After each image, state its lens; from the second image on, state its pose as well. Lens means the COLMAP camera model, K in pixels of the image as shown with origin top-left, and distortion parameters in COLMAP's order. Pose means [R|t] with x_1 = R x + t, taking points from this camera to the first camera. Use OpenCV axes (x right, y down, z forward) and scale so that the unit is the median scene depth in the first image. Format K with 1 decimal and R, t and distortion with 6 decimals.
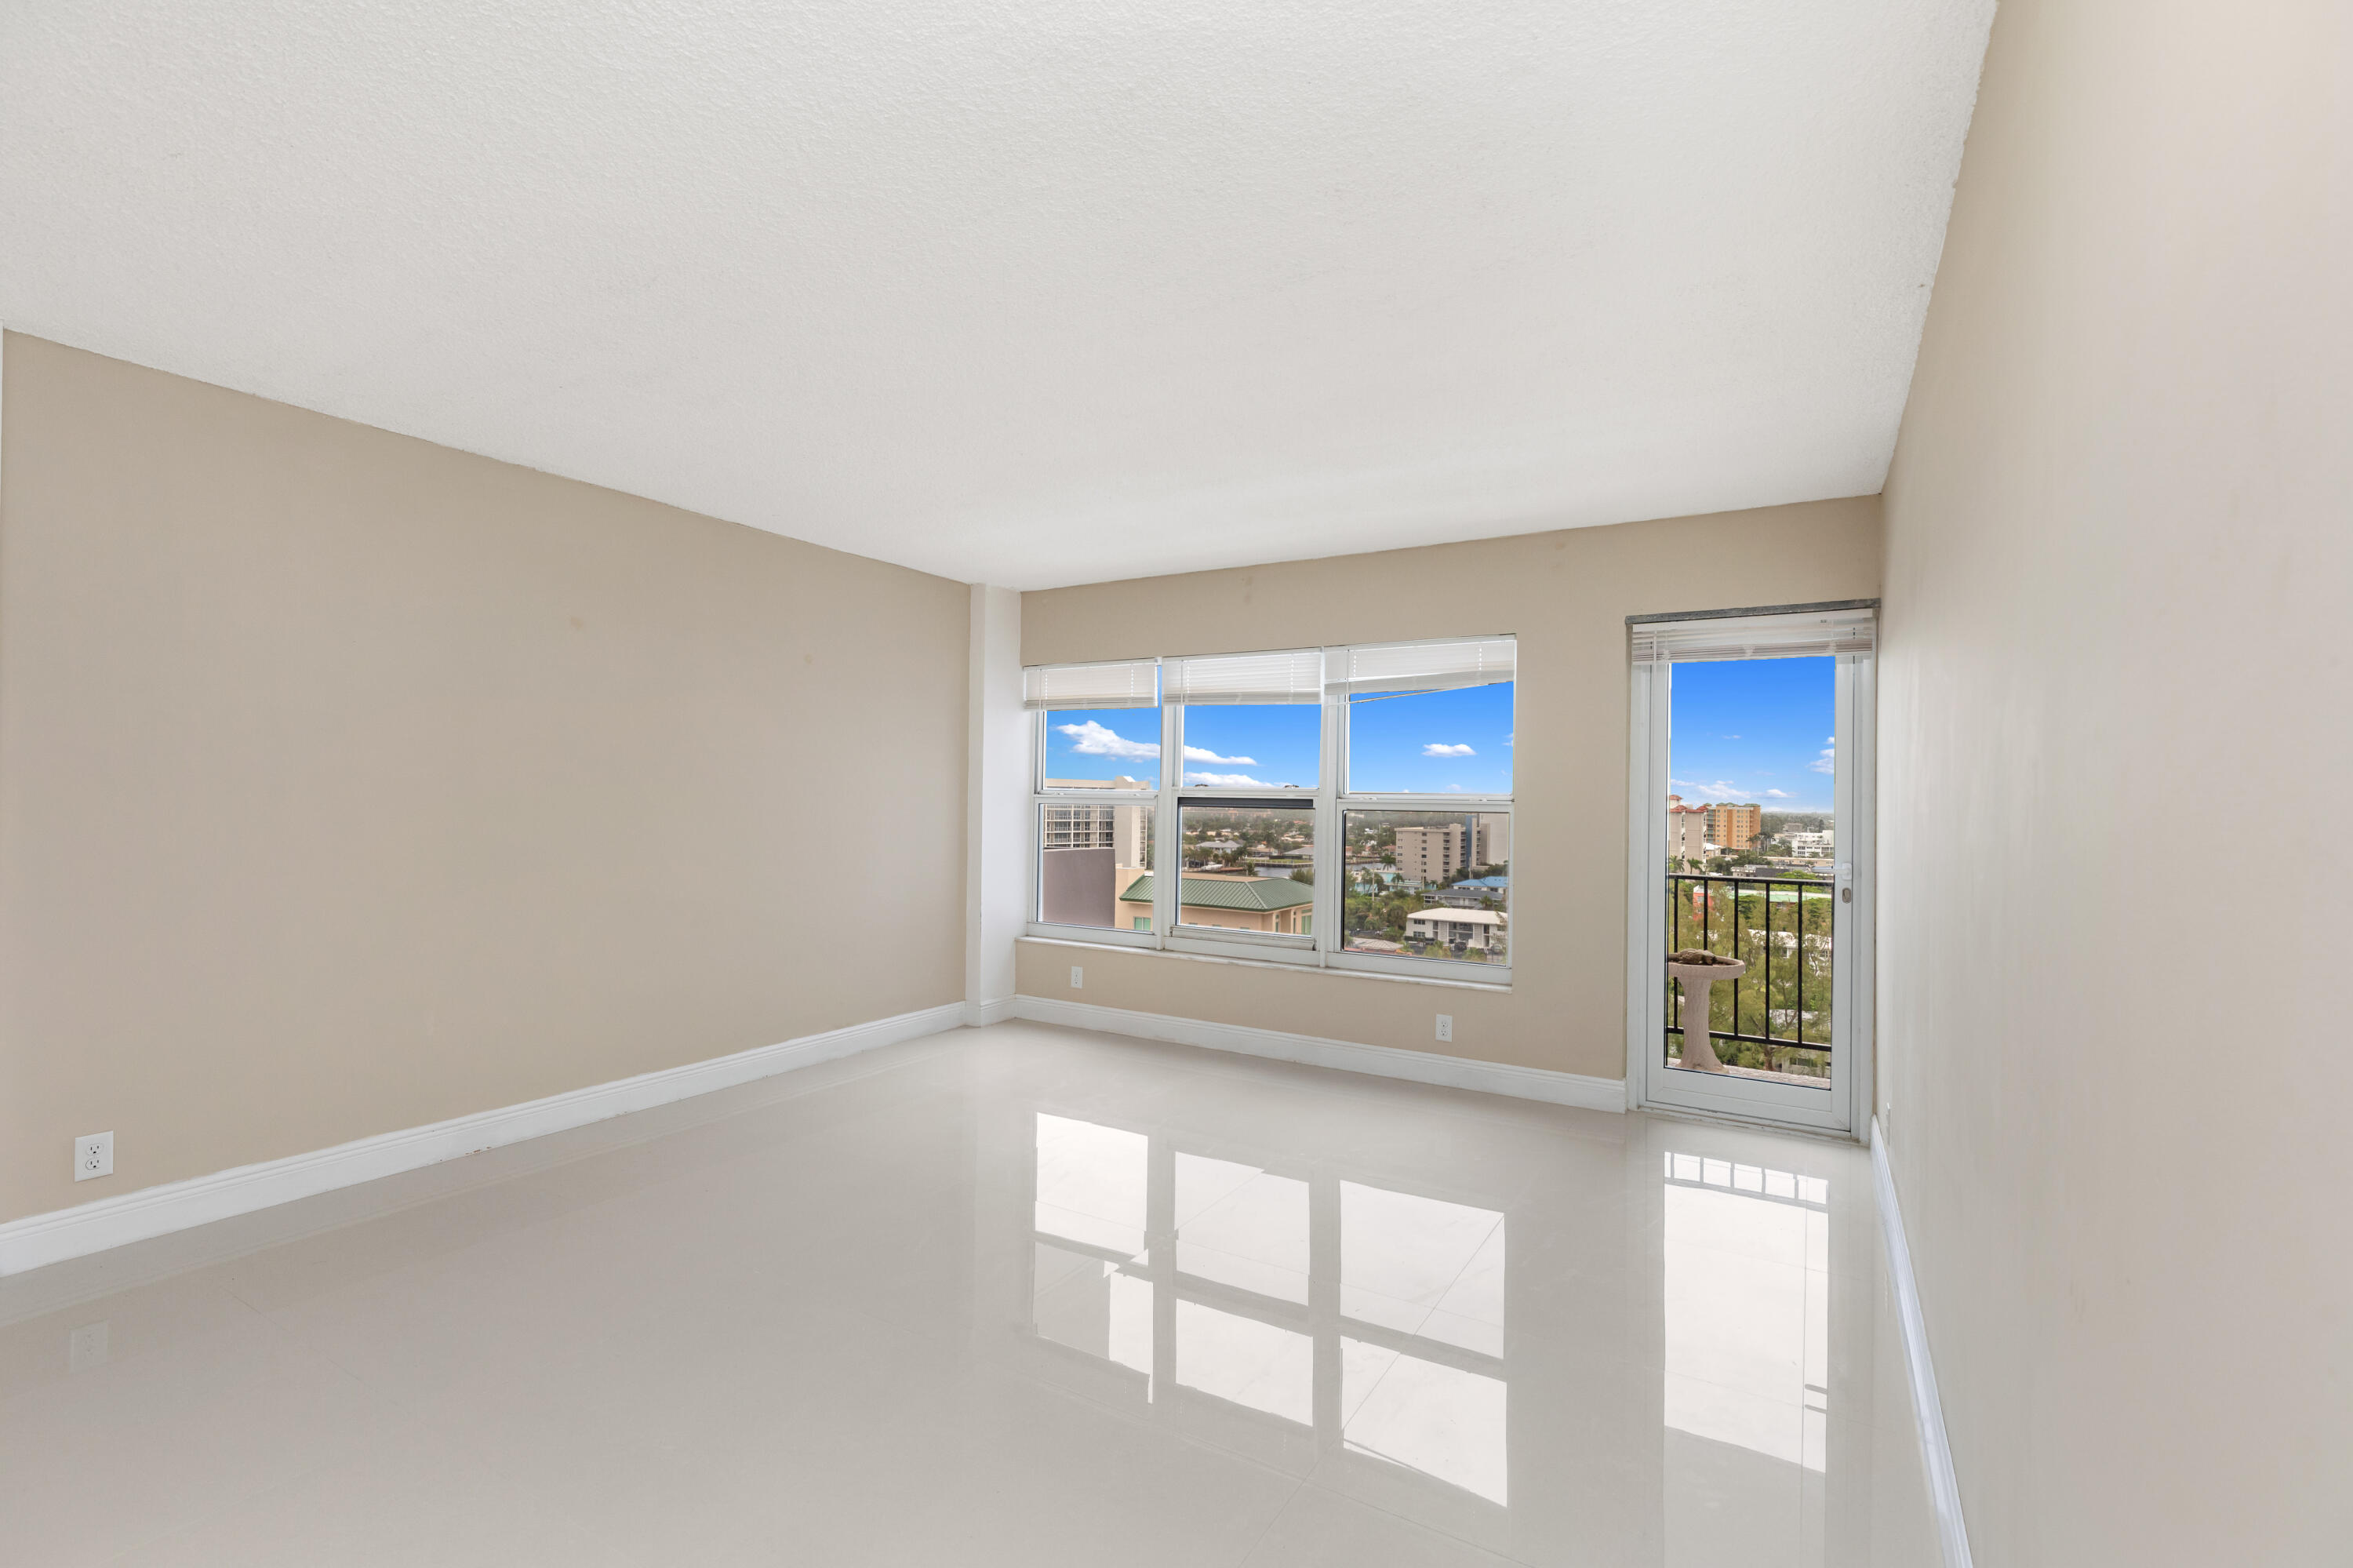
lens RADIAL K [[1054.2, 0, 1174.0], [0, 1054.2, 778.4], [0, 0, 1]] dist [0.005274, 0.000269]
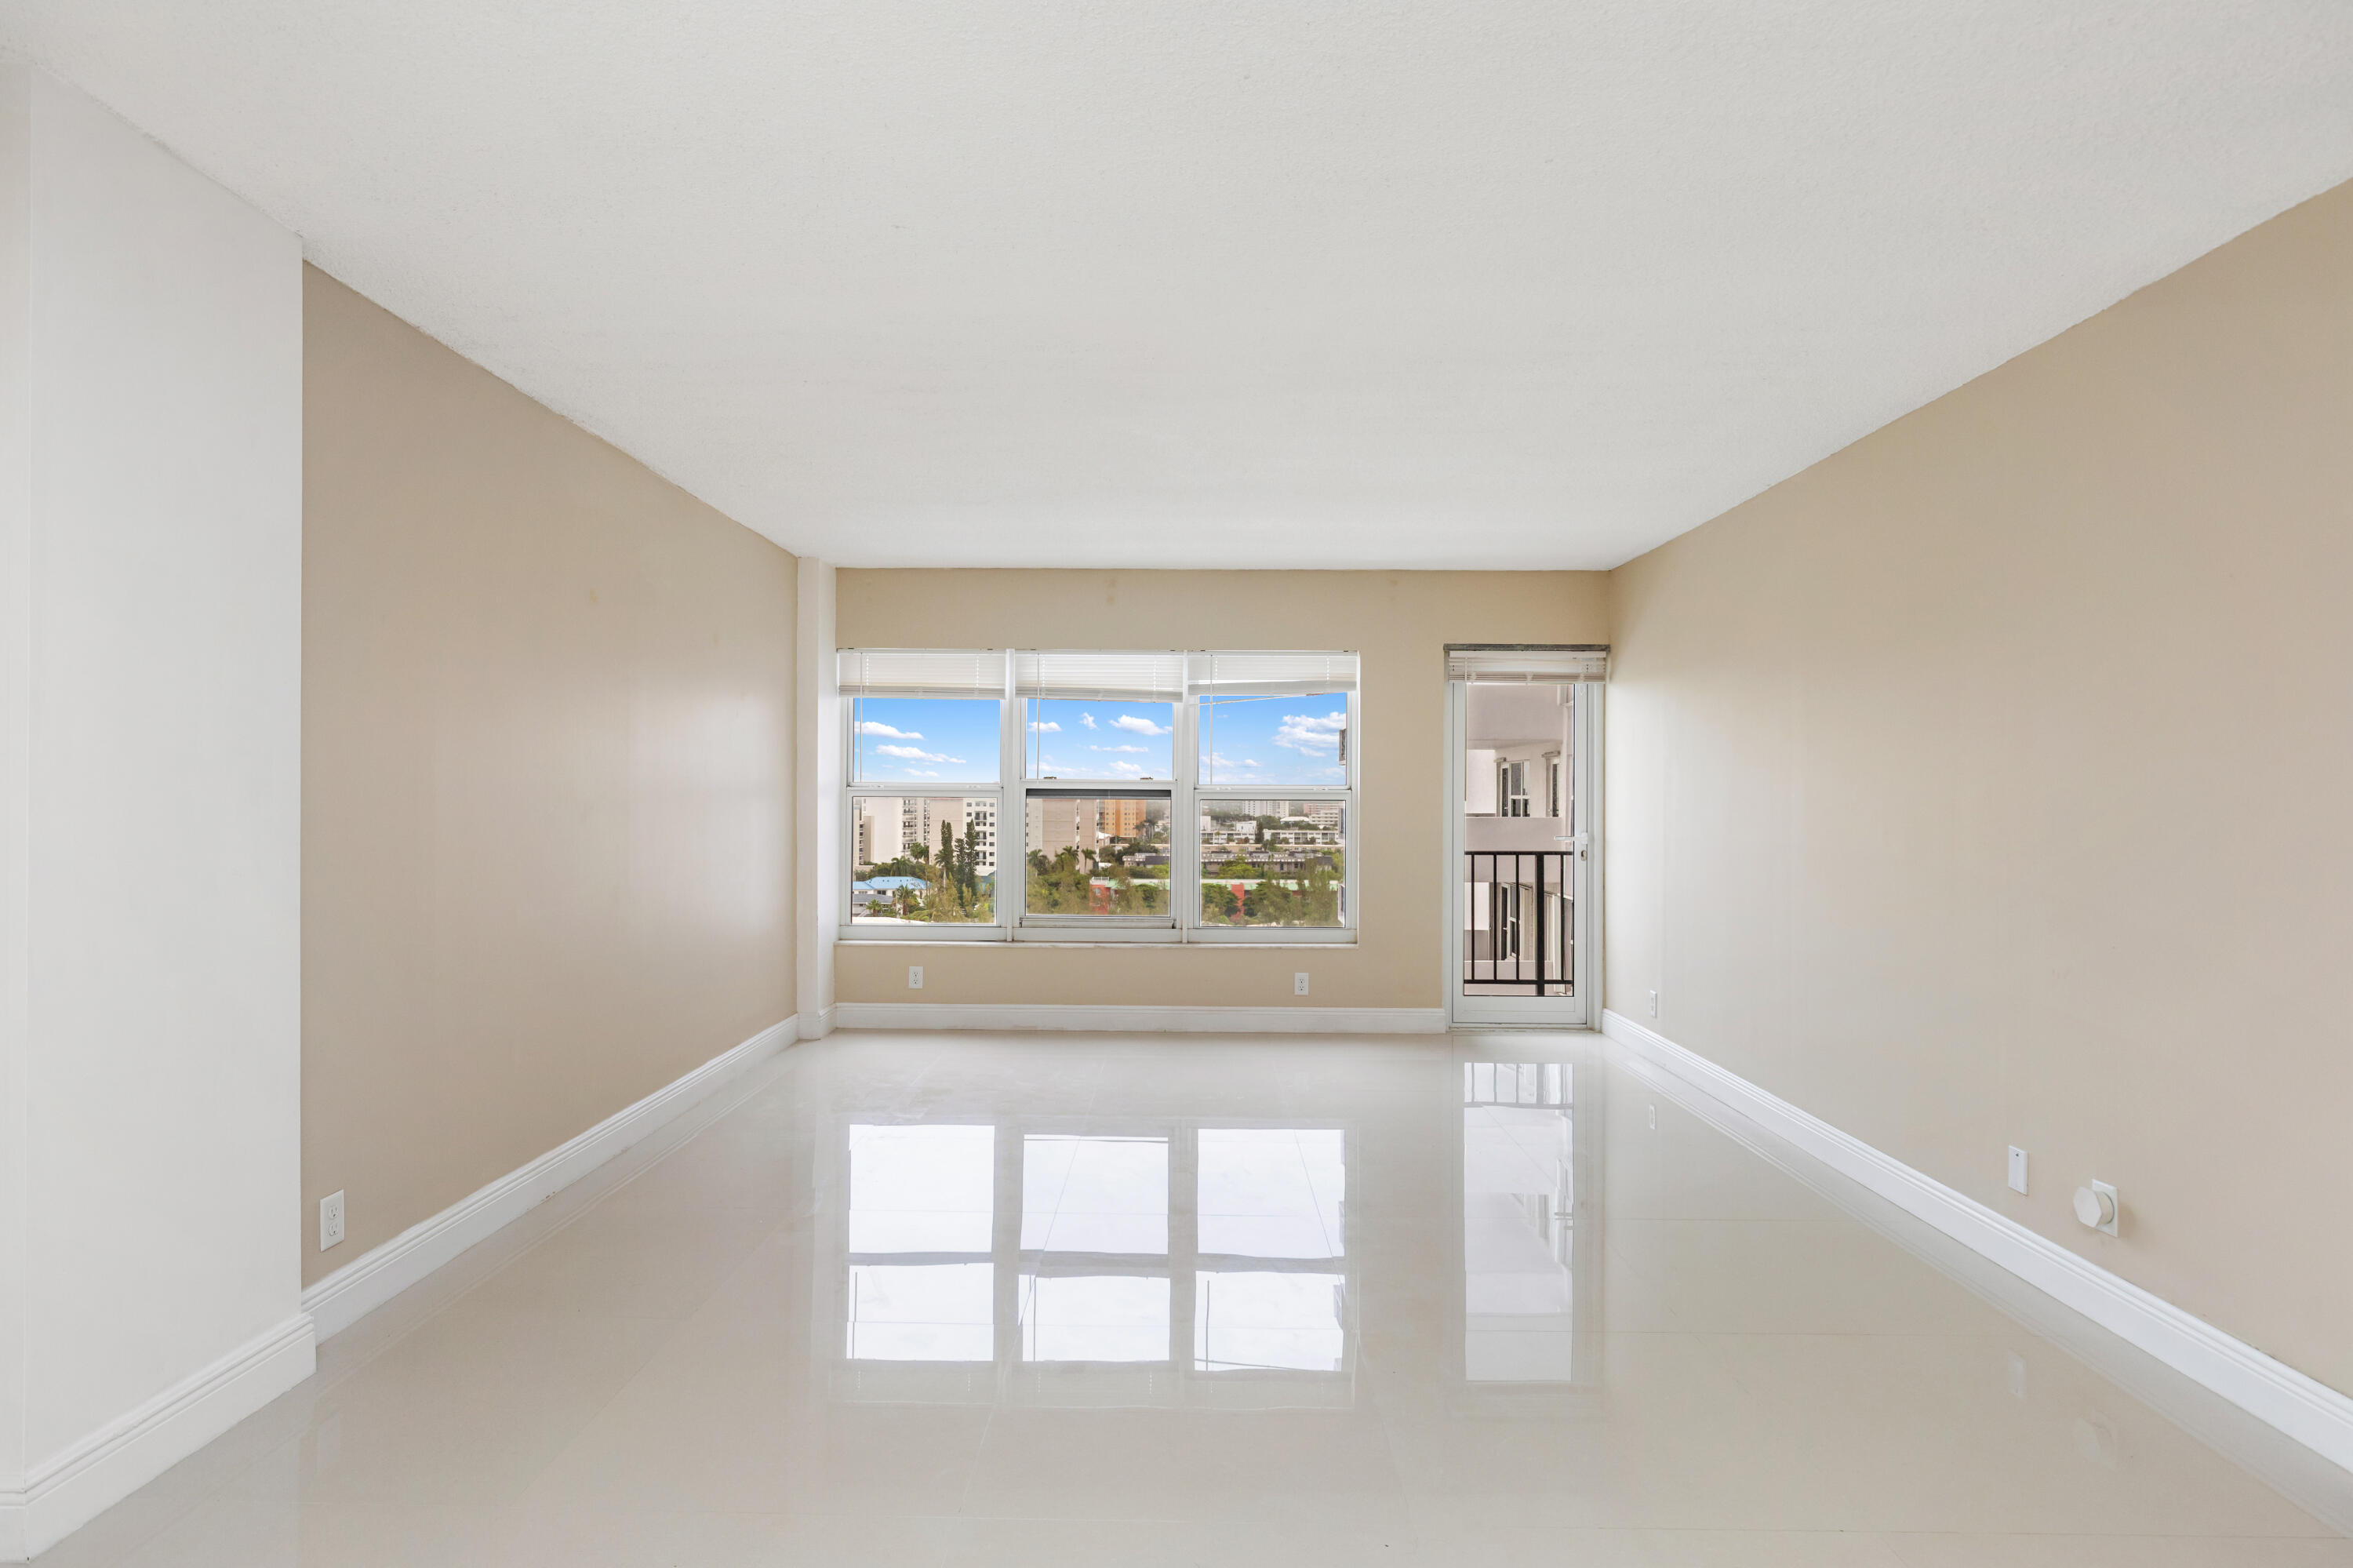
lens RADIAL K [[1261.3, 0, 1180.6], [0, 1261.3, 787.9], [0, 0, 1]] dist [-0.005124, -0.002225]
pose [[0.857276, -0.007664, 0.514801, -0.528772], [-0.002710, 0.999808, 0.019396, -0.007563], [-0.514851, -0.018023, 0.857090, -0.118106]]
